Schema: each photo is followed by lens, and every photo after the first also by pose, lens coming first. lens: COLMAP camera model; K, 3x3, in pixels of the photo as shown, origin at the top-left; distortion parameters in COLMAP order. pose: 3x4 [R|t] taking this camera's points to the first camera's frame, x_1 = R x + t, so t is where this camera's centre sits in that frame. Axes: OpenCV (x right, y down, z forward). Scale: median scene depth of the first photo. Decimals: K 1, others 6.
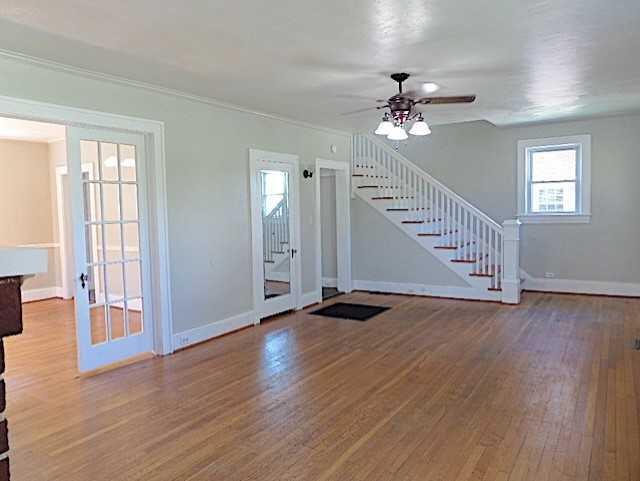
lens RADIAL K [[453.2, 0, 320.0], [0, 453.2, 240.5], [0, 0, 1]] dist [-0.003437, 0.090774]
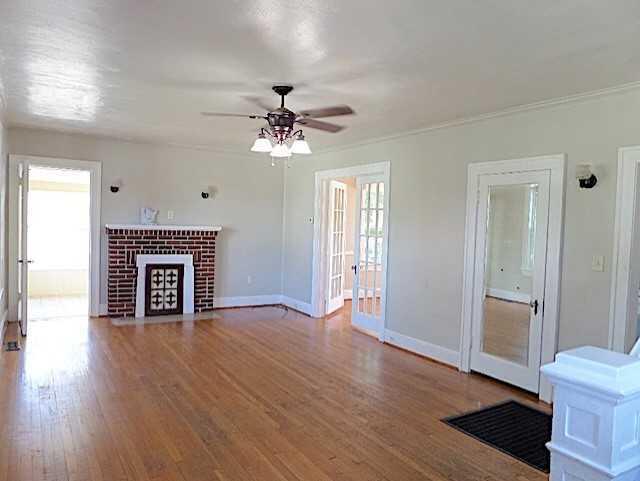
lens RADIAL K [[453.2, 0, 320.0], [0, 453.2, 240.5], [0, 0, 1]] dist [-0.003437, 0.090774]
pose [[-0.395606, 0.047516, -0.917191, 0.948013], [-0.094298, 0.991281, 0.092027, -0.142015], [0.913567, 0.122895, -0.387676, 1.383549]]
